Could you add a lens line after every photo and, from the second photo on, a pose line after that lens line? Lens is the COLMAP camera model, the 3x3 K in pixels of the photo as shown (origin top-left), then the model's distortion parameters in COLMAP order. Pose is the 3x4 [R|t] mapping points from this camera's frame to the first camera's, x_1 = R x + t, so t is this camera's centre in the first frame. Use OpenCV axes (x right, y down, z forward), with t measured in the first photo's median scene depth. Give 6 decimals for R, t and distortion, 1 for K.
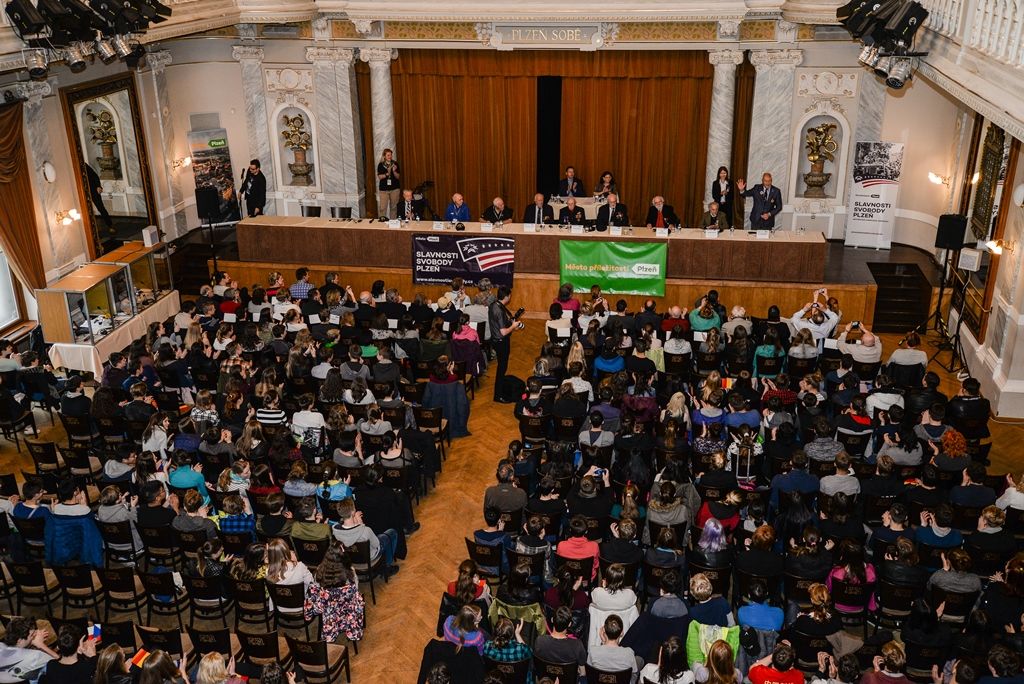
lens RADIAL K [[1037.5, 0, 512.0], [0, 1037.5, 342.0], [0, 0, 1]] dist [0.078792, -0.000420]
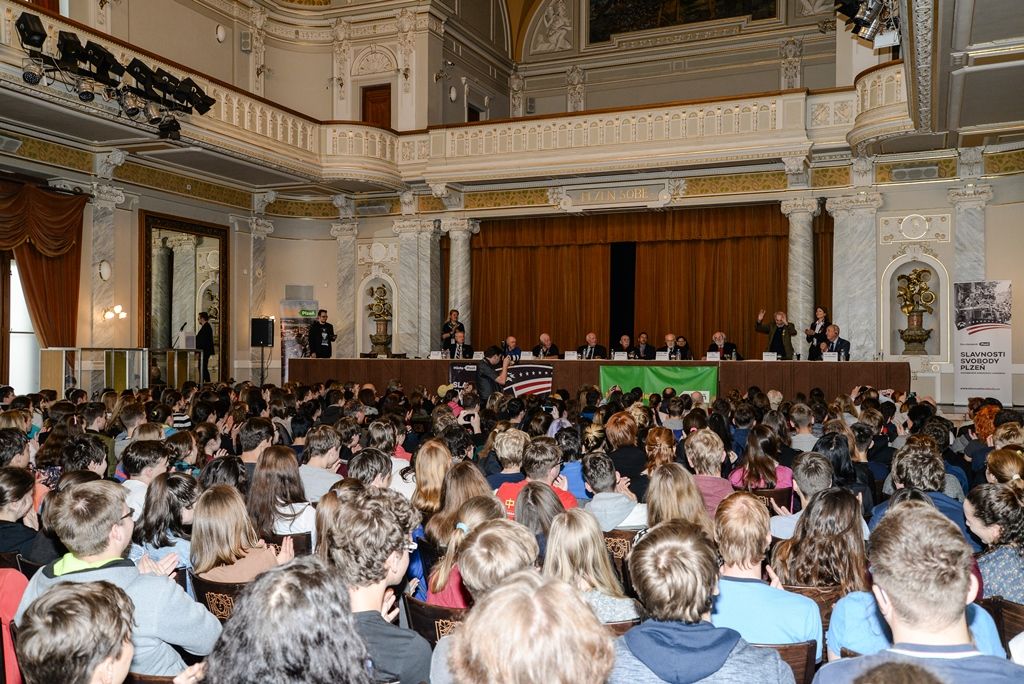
lens RADIAL K [[958.9, 0, 512.0], [0, 958.9, 342.0], [0, 0, 1]] dist [0.005753, 0.106174]
pose [[0.971549, 0.012584, -0.236505, 0.154392], [-0.102379, 0.922783, -0.371470, 0.184330], [0.213569, 0.385114, 0.897817, 0.207353]]
